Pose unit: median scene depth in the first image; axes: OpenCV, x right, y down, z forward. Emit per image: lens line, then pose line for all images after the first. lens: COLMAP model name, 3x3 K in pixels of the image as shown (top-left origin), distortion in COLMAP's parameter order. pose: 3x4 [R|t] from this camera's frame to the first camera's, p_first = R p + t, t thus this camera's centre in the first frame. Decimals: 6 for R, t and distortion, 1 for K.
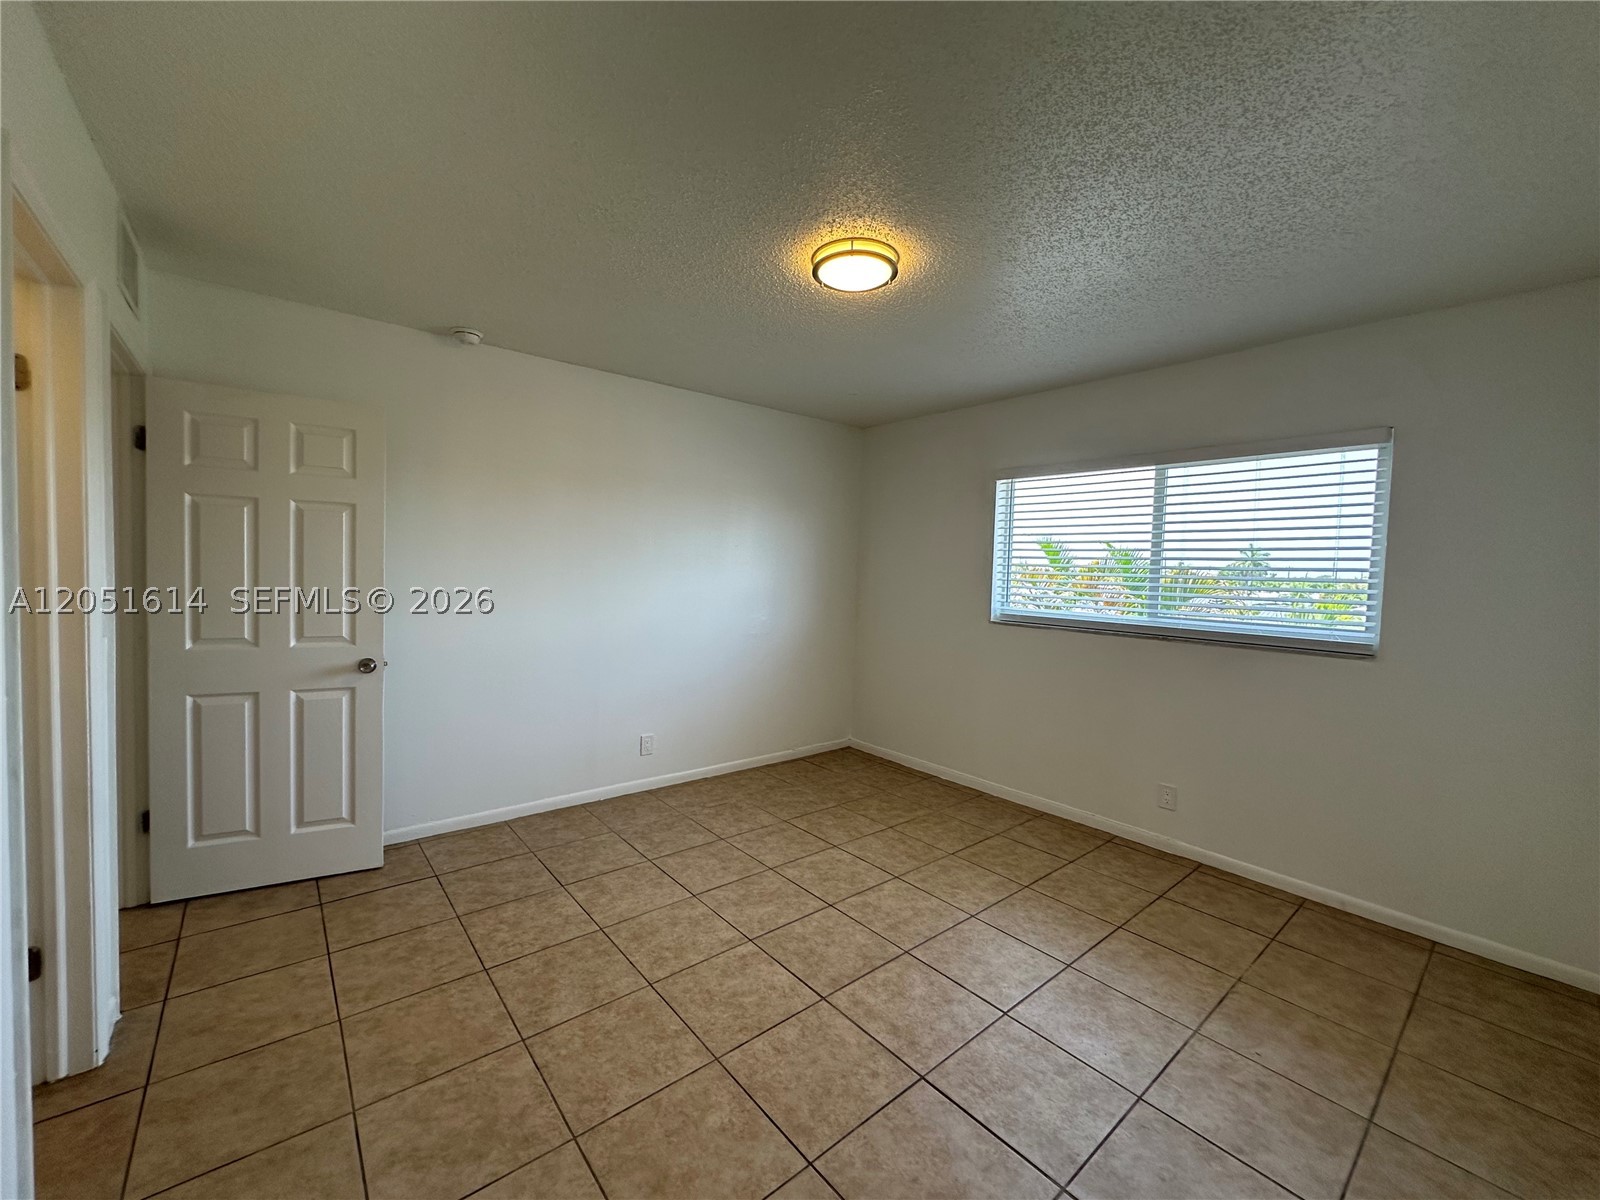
lens RADIAL K [[640.4, 0, 800.9], [0, 640.4, 598.2], [0, 0, 1]] dist [-0.004334, 0.000562]
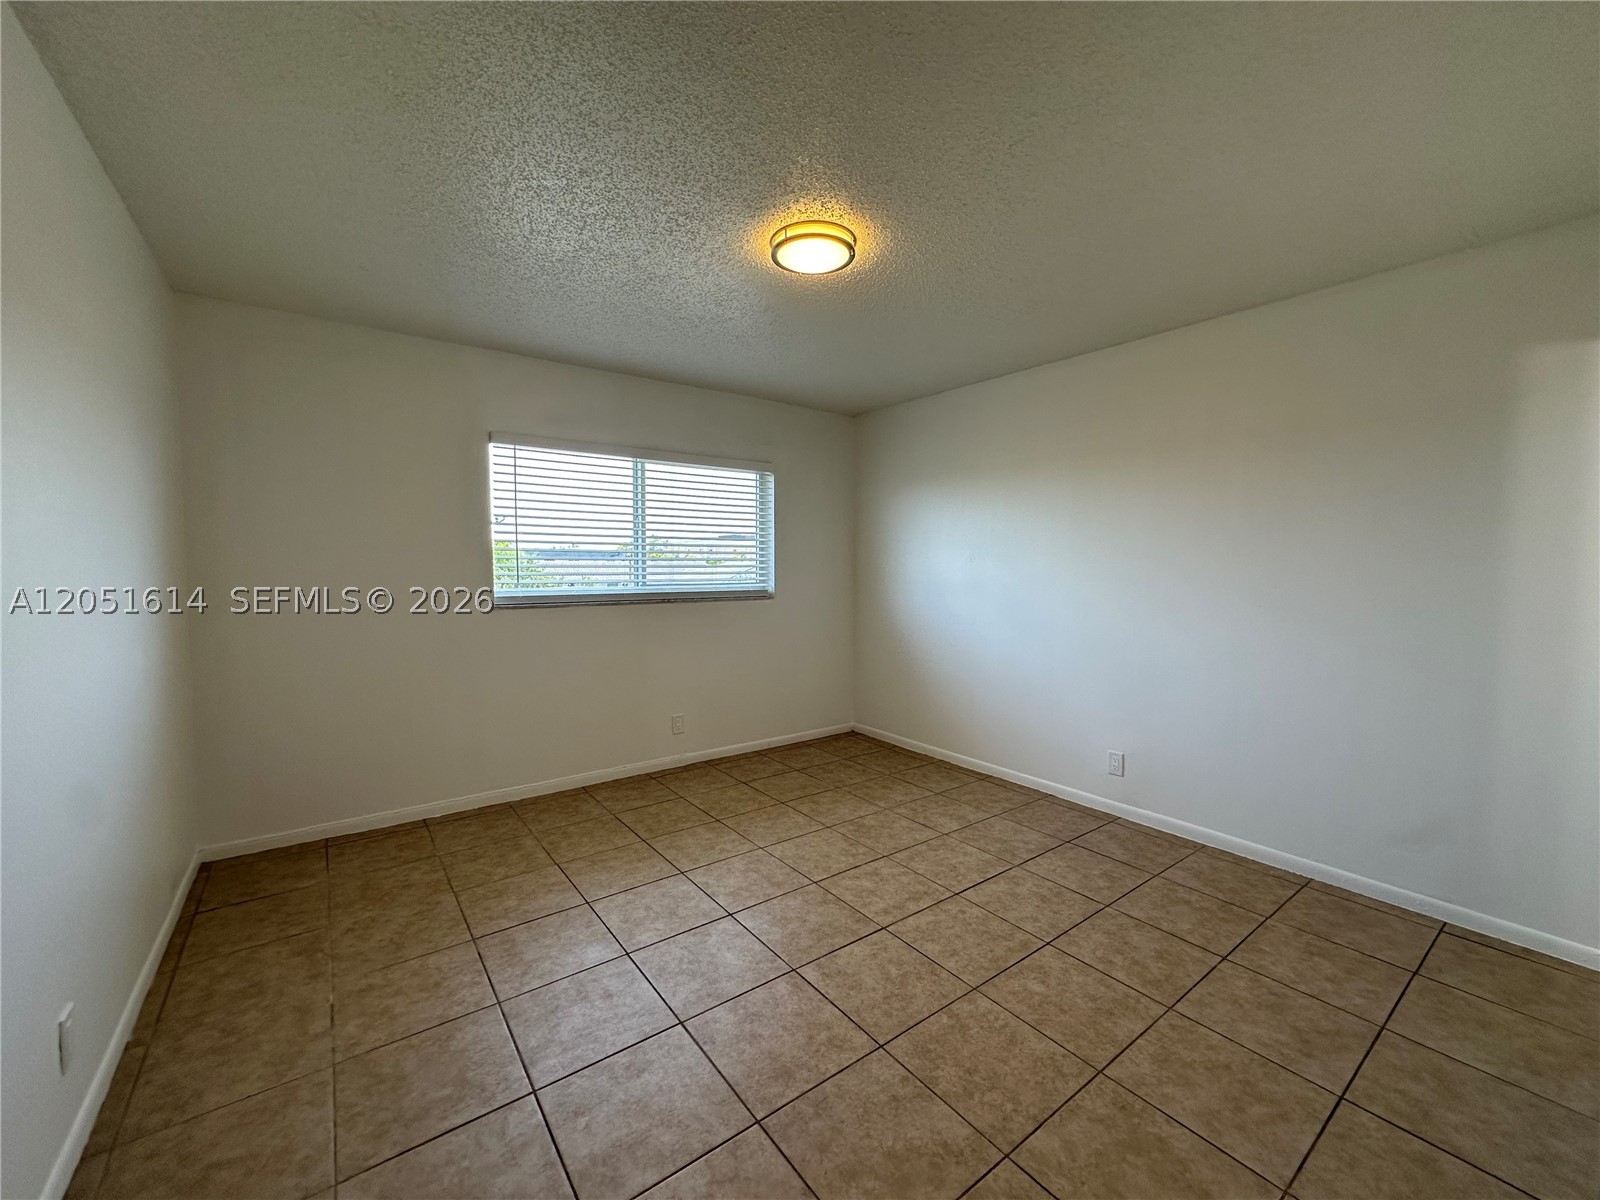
lens RADIAL K [[640.4, 0, 797.9], [0, 640.4, 592.8], [0, 0, 1]] dist [-0.004334, 0.000562]
pose [[0.056854, -0.076363, 0.995458, -0.916074], [0.045319, 0.996240, 0.073835, -0.047191], [-0.997353, 0.040915, 0.060101, 0.921994]]
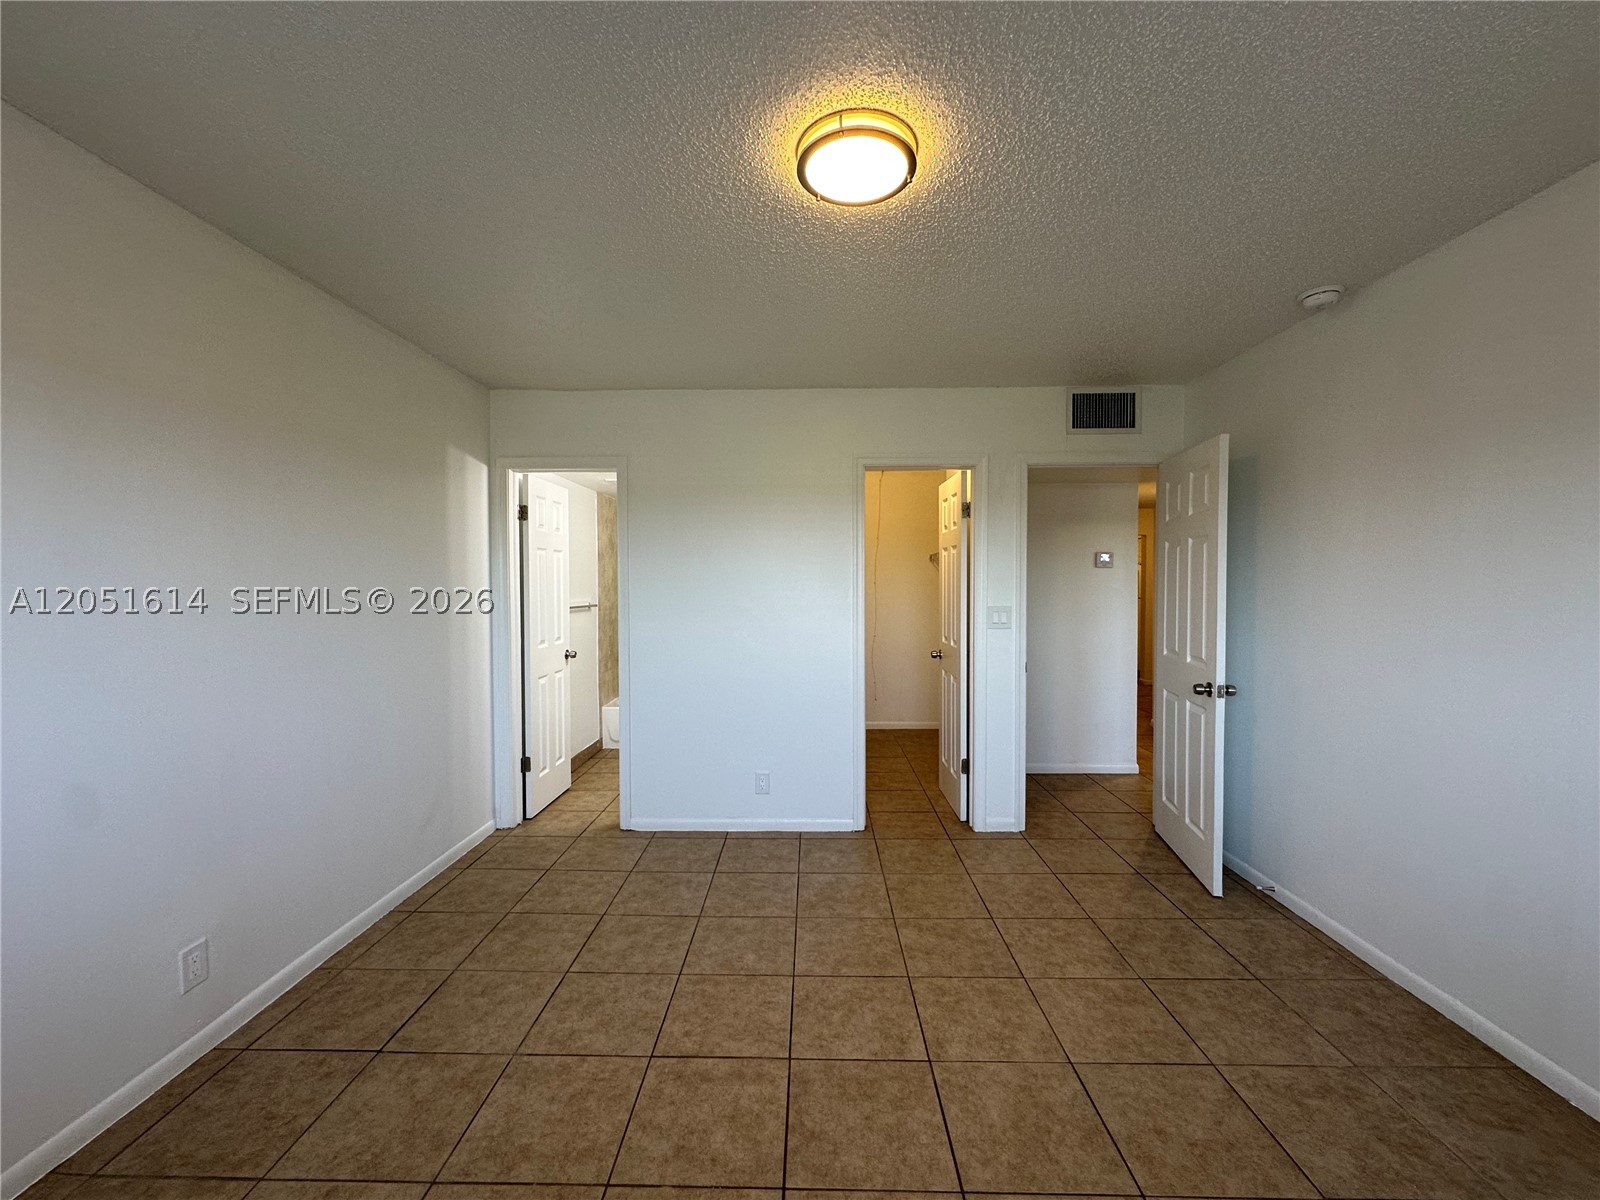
lens RADIAL K [[640.4, 0, 798.2], [0, 640.4, 599.4], [0, 0, 1]] dist [-0.004334, 0.000562]
pose [[-0.657733, -0.010081, -0.753183, 0.620832], [-0.052888, 0.998061, 0.032827, -0.044604], [0.751392, 0.061426, -0.656991, 1.359008]]
